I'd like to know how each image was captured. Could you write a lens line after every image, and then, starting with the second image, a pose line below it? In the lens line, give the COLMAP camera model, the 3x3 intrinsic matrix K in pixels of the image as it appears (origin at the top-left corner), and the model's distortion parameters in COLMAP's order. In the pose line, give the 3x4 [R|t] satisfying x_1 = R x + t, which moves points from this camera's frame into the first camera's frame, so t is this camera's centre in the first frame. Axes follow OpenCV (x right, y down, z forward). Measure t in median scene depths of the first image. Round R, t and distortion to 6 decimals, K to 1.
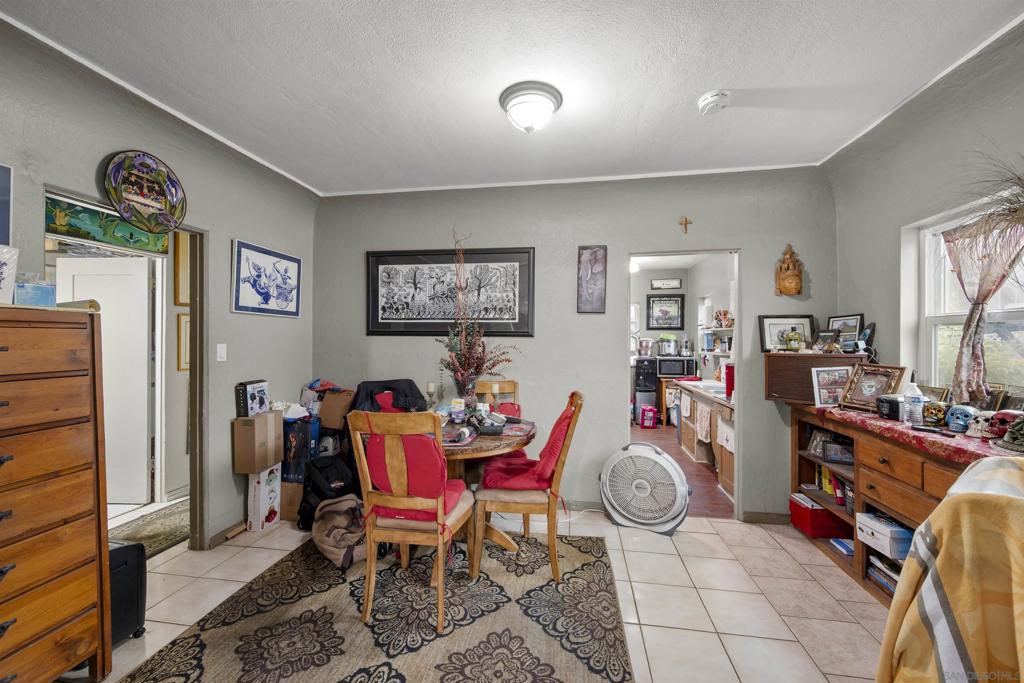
lens RADIAL K [[403.0, 0, 508.9], [0, 403.0, 338.1], [0, 0, 1]] dist [-0.003107, -0.000444]
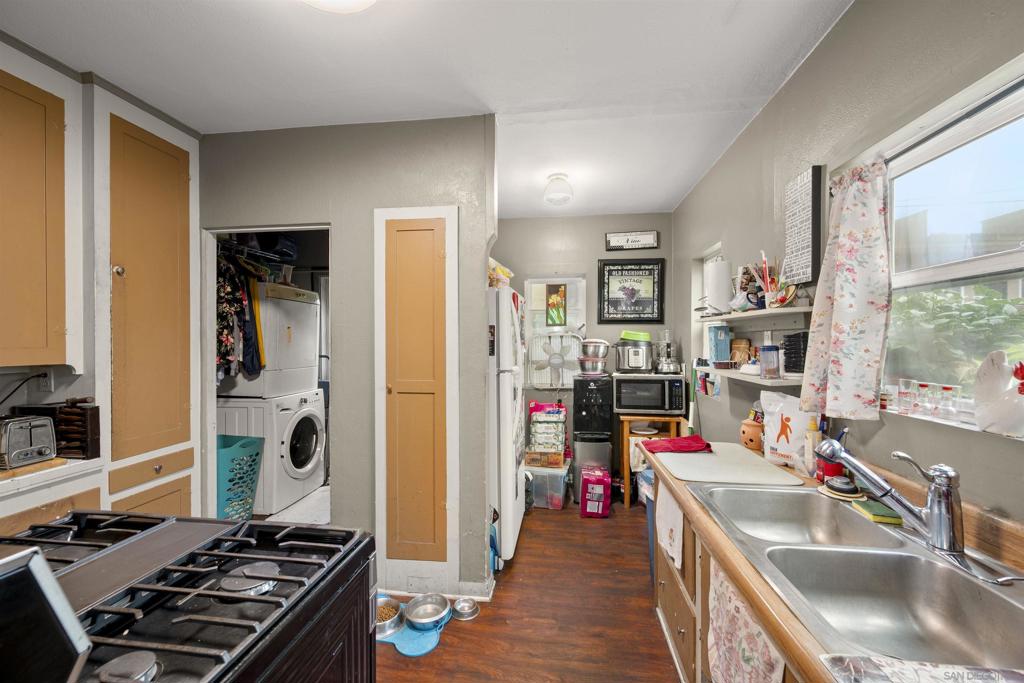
lens RADIAL K [[403.0, 0, 516.8], [0, 403.0, 344.1], [0, 0, 1]] dist [-0.003107, -0.000444]
pose [[0.998076, -0.000778, 0.061992, 0.429809], [0.000192, 0.999955, 0.009462, 0.005639], [-0.061996, -0.009432, 0.998032, 0.995604]]
